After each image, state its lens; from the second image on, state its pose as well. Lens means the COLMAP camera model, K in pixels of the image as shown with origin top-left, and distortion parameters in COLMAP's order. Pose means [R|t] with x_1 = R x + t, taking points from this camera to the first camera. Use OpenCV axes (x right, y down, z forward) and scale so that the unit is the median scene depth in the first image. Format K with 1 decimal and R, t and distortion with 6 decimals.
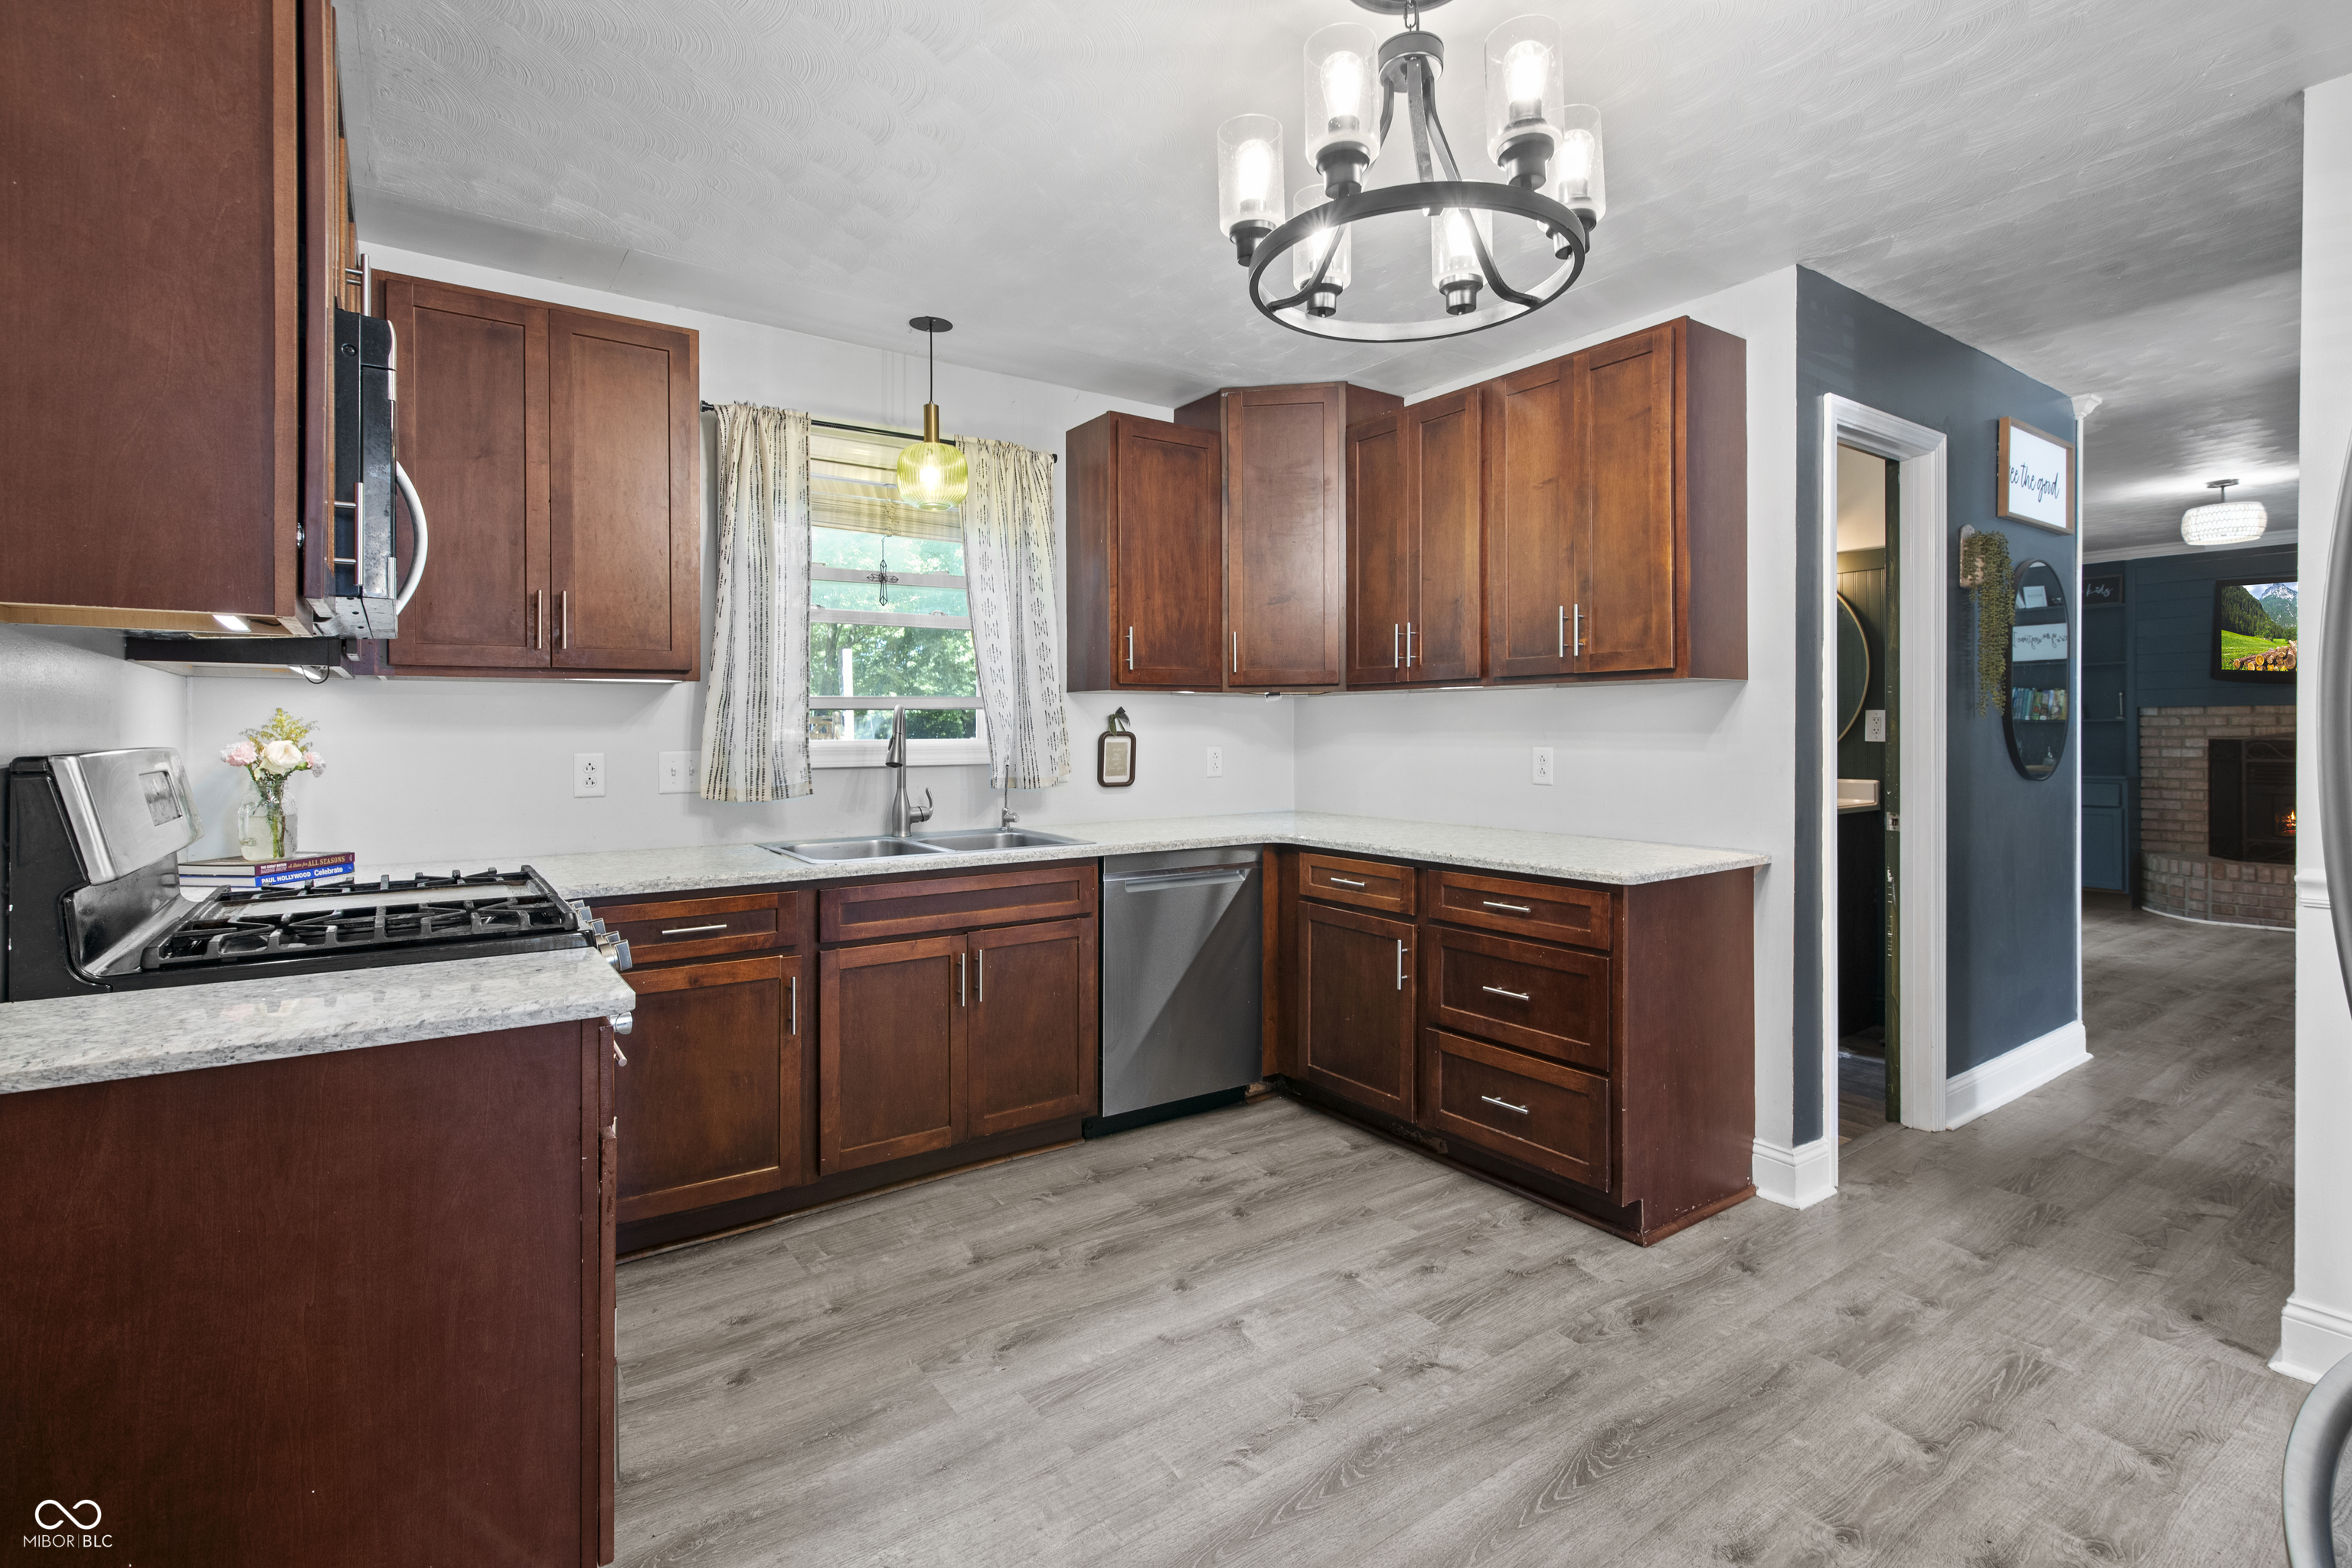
lens RADIAL K [[1090.2, 0, 1180.0], [0, 1090.2, 736.6], [0, 0, 1]] dist [0.003148, 0.000556]
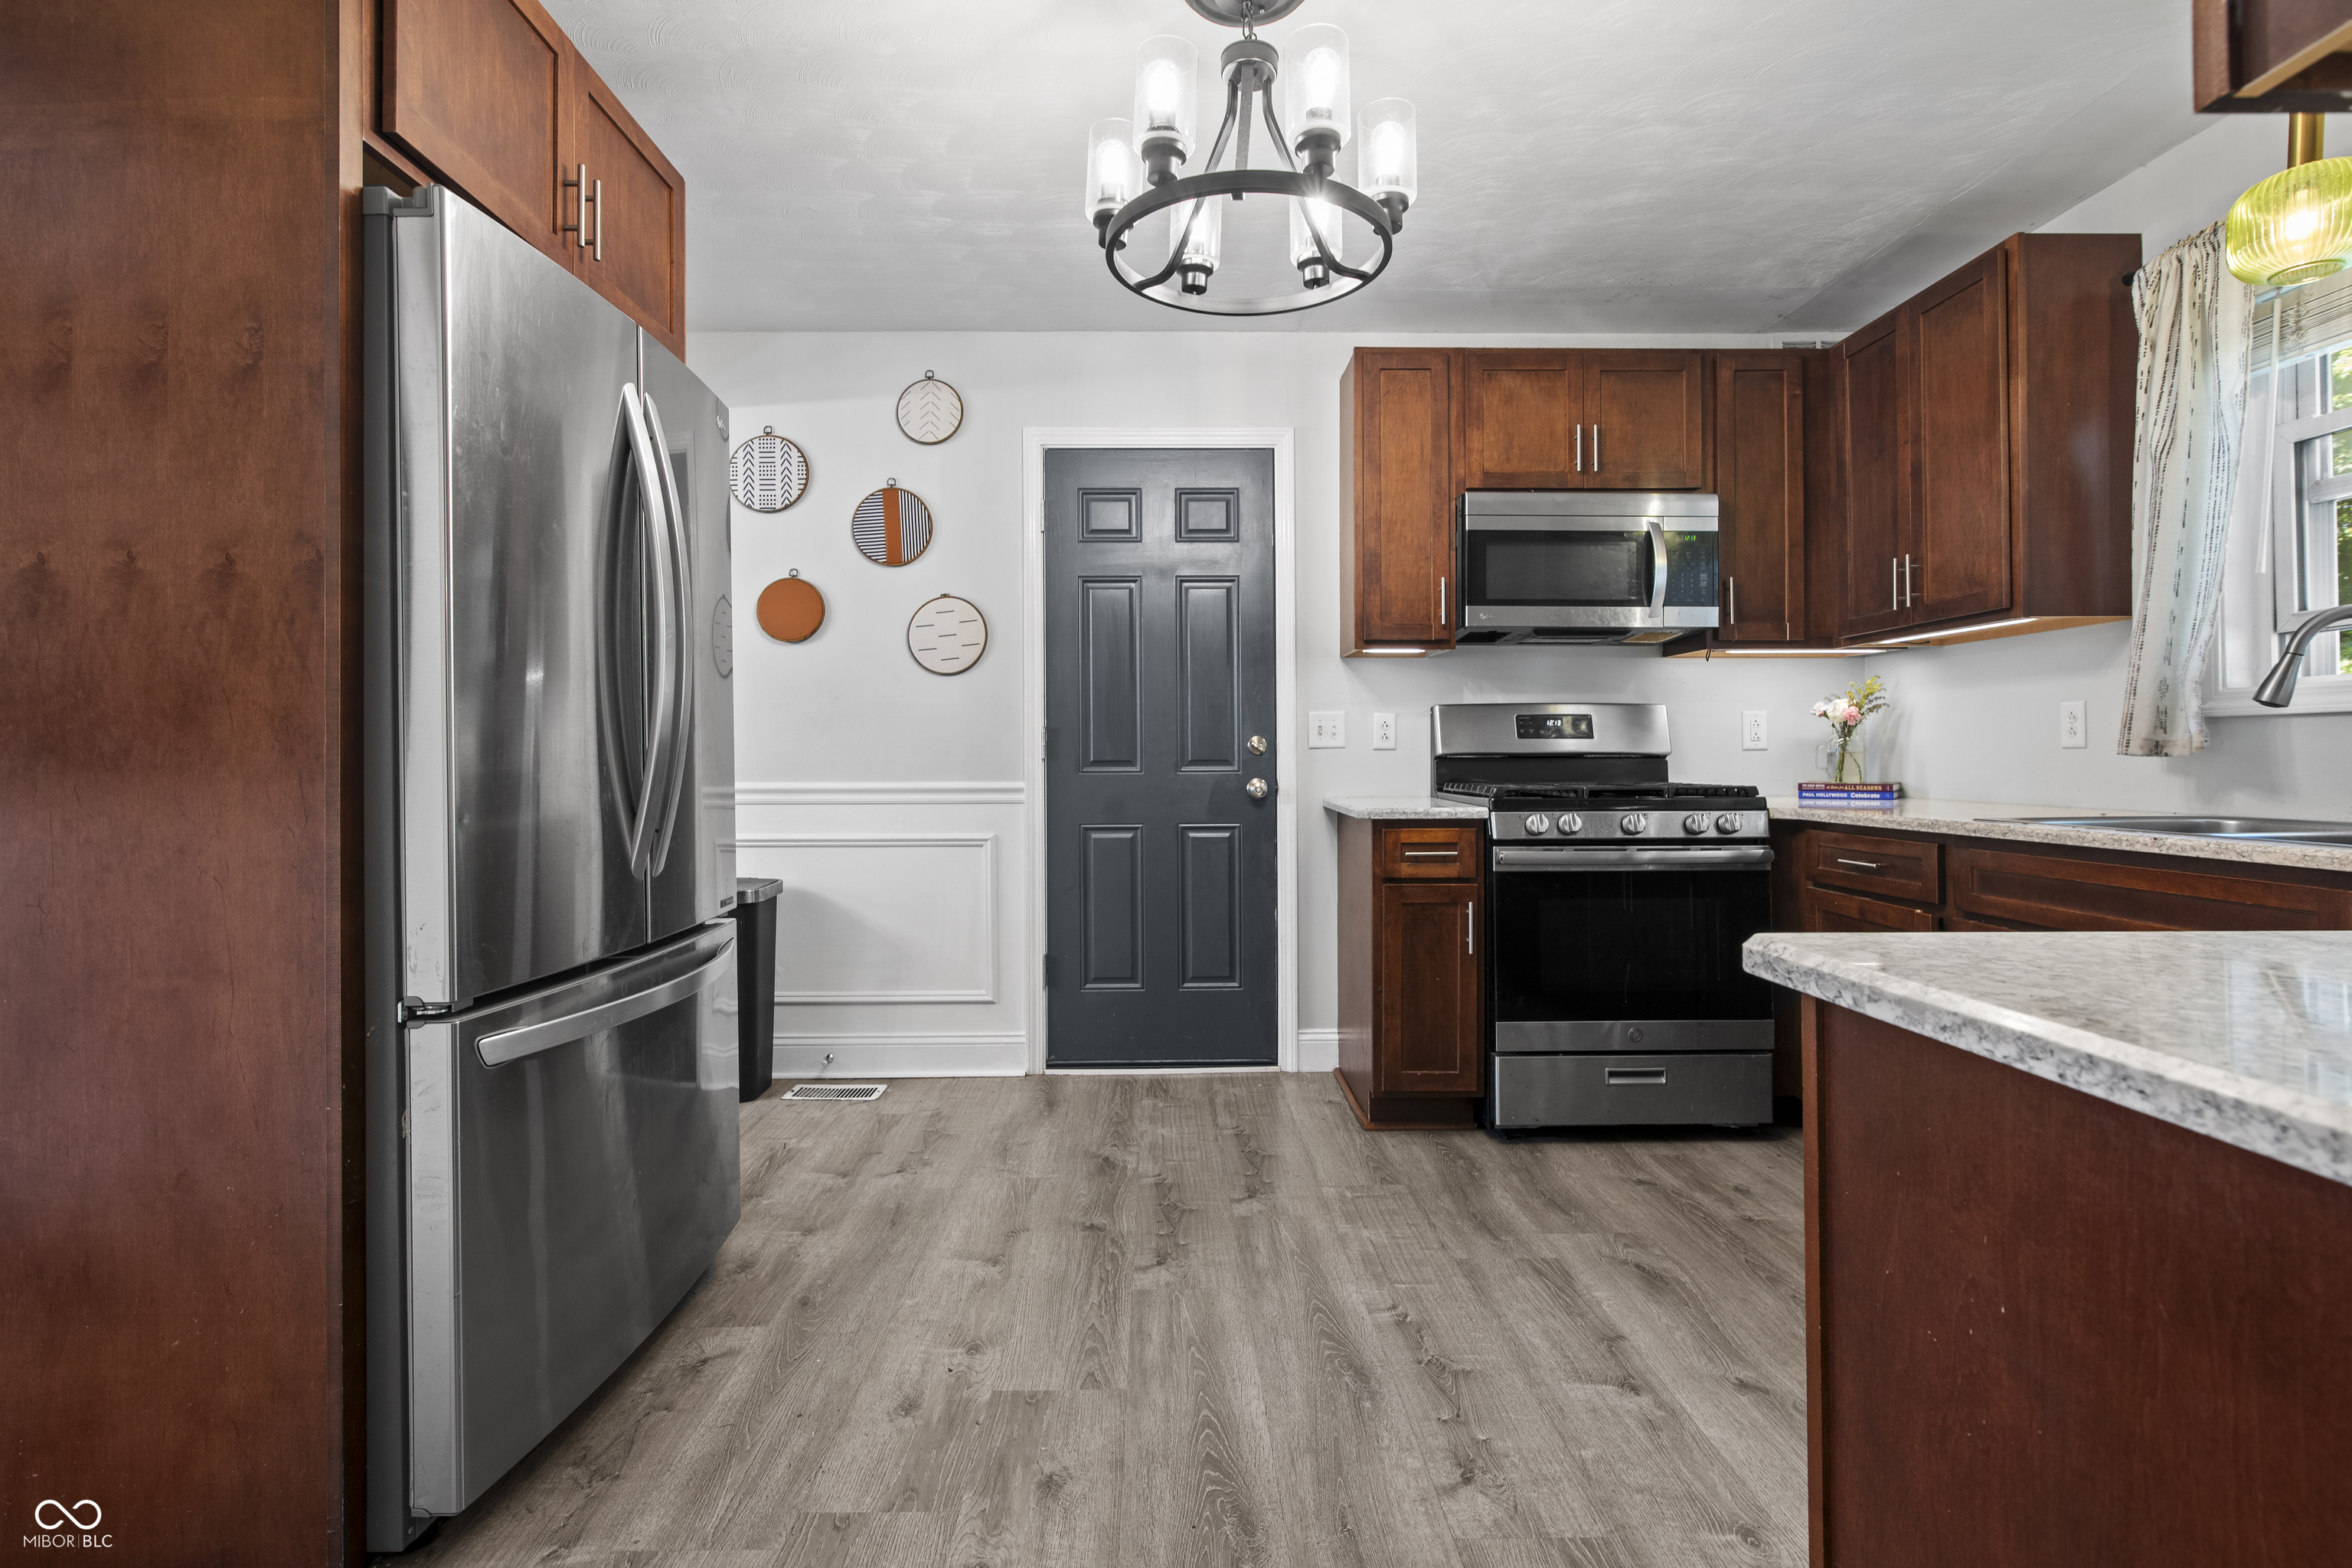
lens RADIAL K [[1094.6, 0, 1178.7], [0, 1094.6, 752.7], [0, 0, 1]] dist [0.000430, 0.000486]
pose [[-0.557451, 0.002111, -0.830207, 0.747979], [0.000672, 0.999998, 0.002092, 0.062853], [0.830209, 0.000609, -0.557451, 0.978656]]
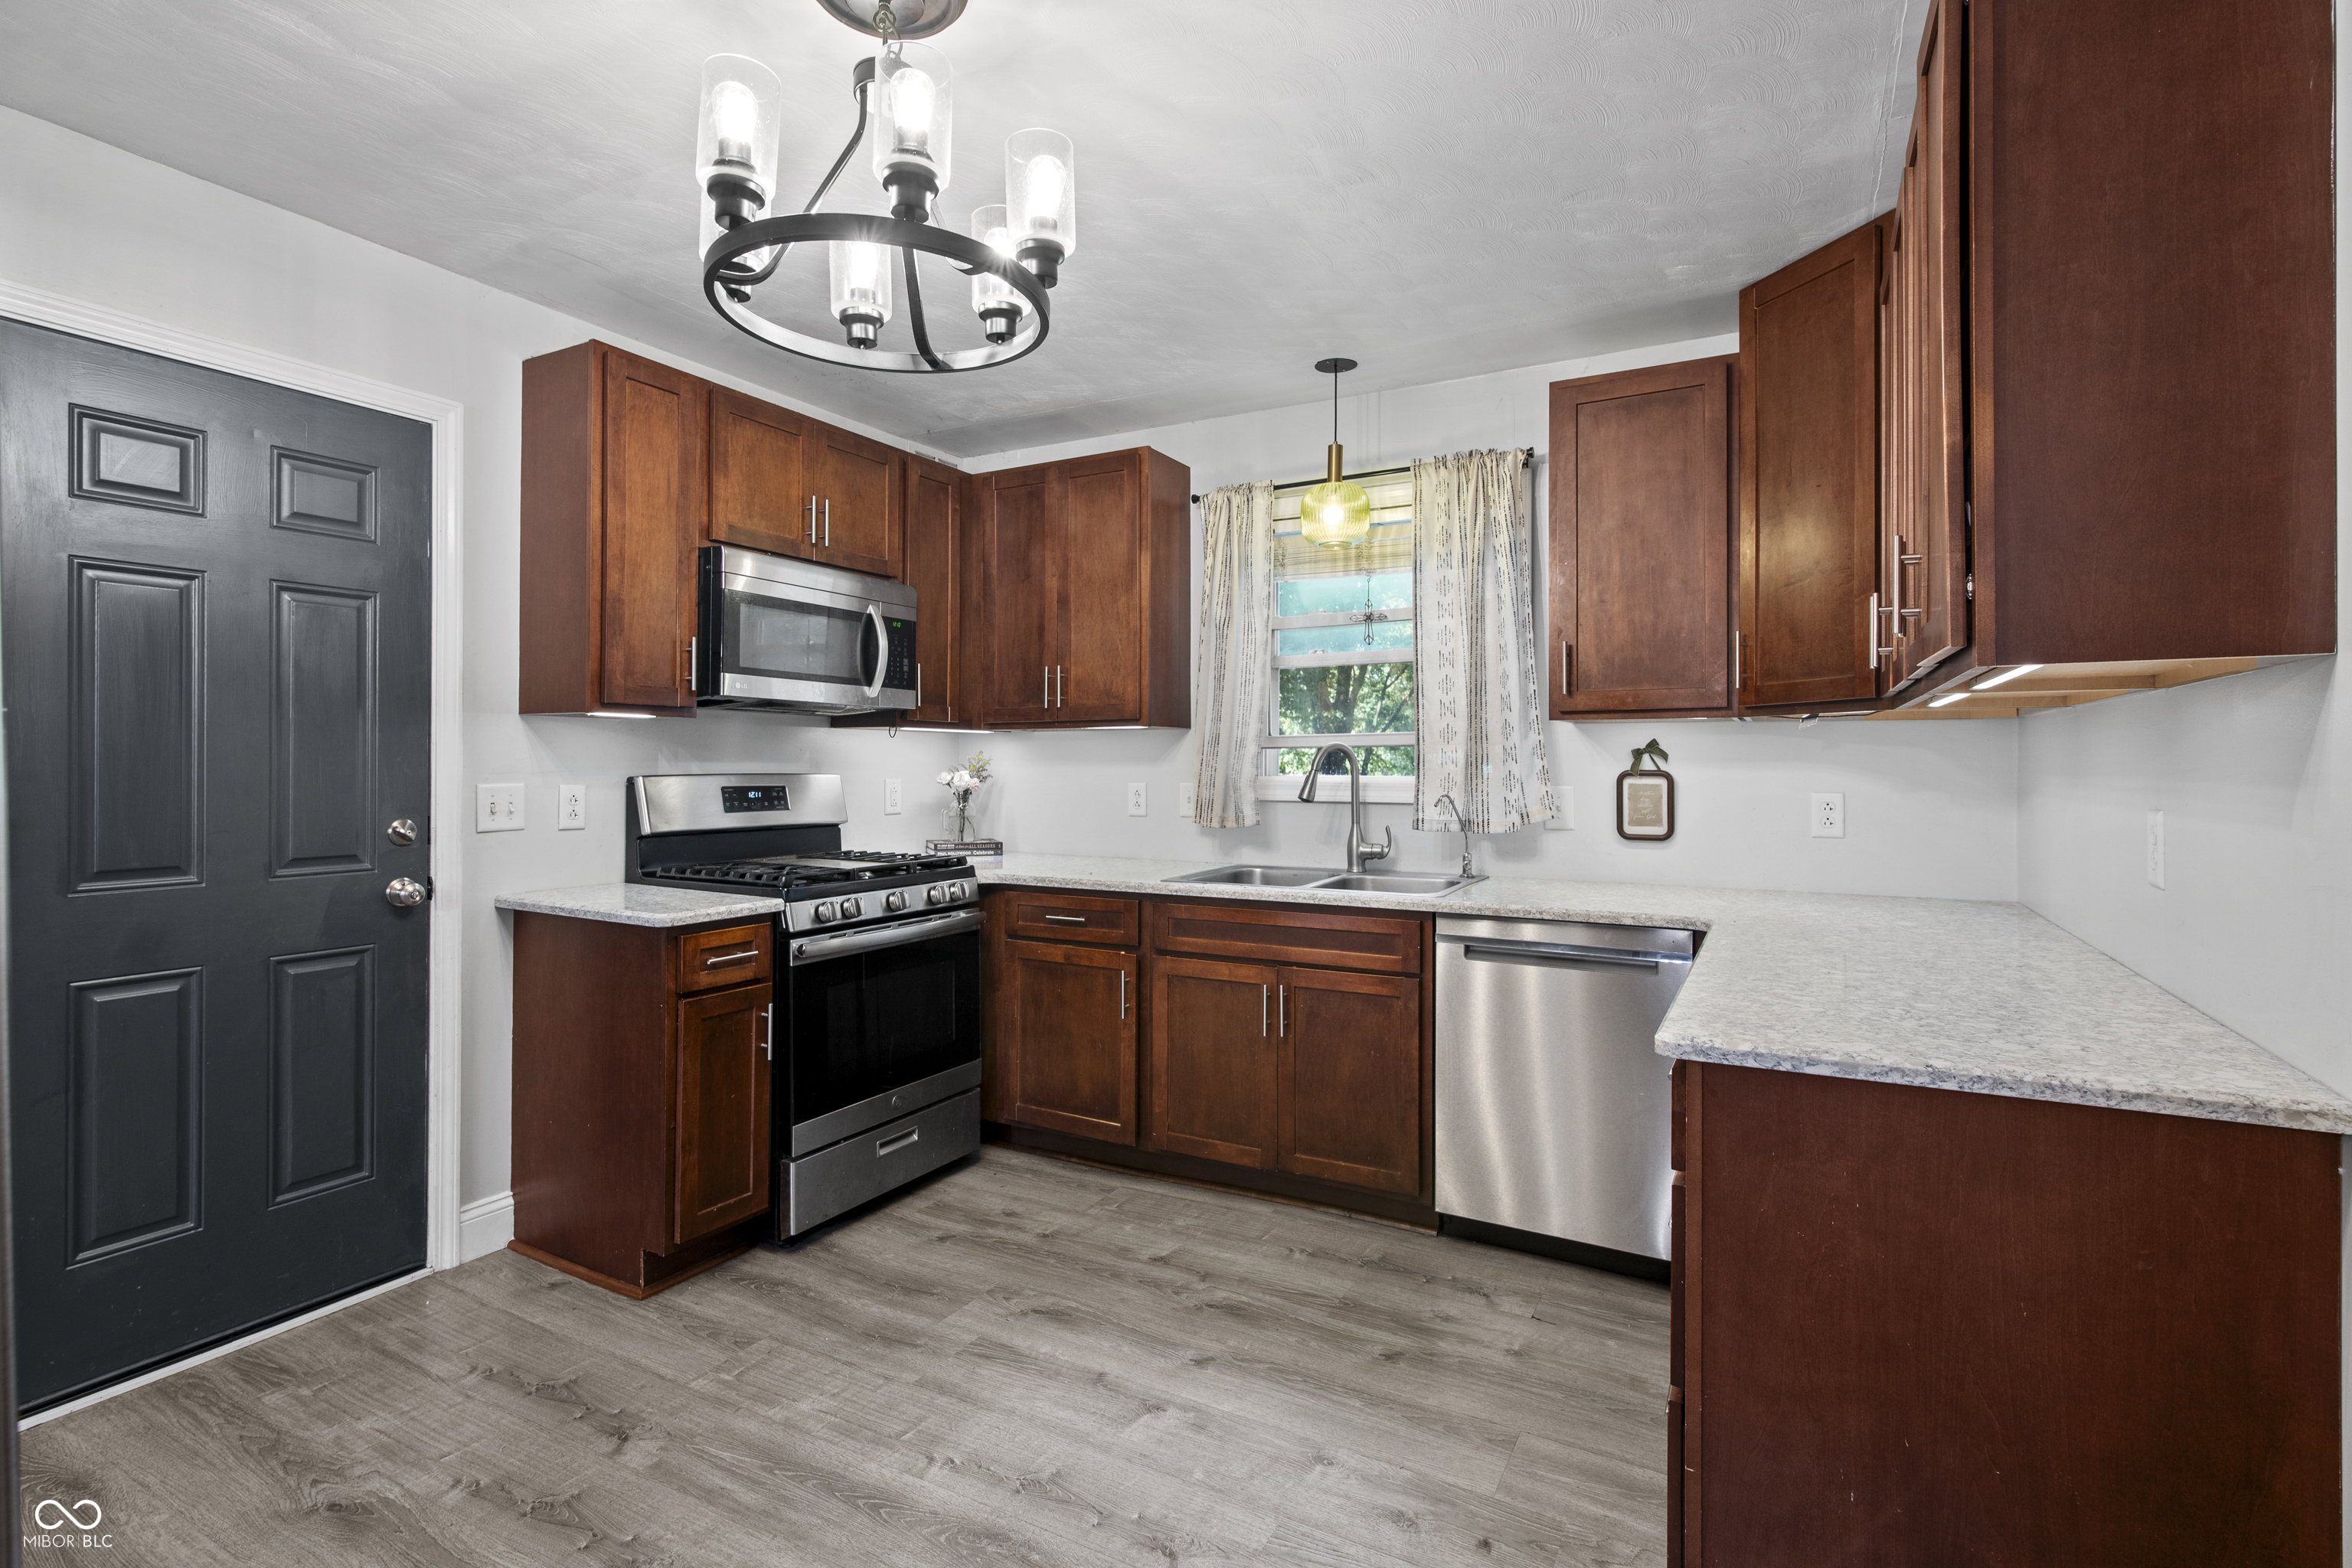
lens RADIAL K [[1116.1, 0, 1172.4], [0, 1116.1, 767.8], [0, 0, 1]] dist [0.002452, 0.000567]
pose [[0.437701, 0.007105, -0.899092, 0.760305], [-0.009920, 0.999946, 0.003073, -0.008400], [0.899066, 0.007574, 0.437748, 0.495212]]
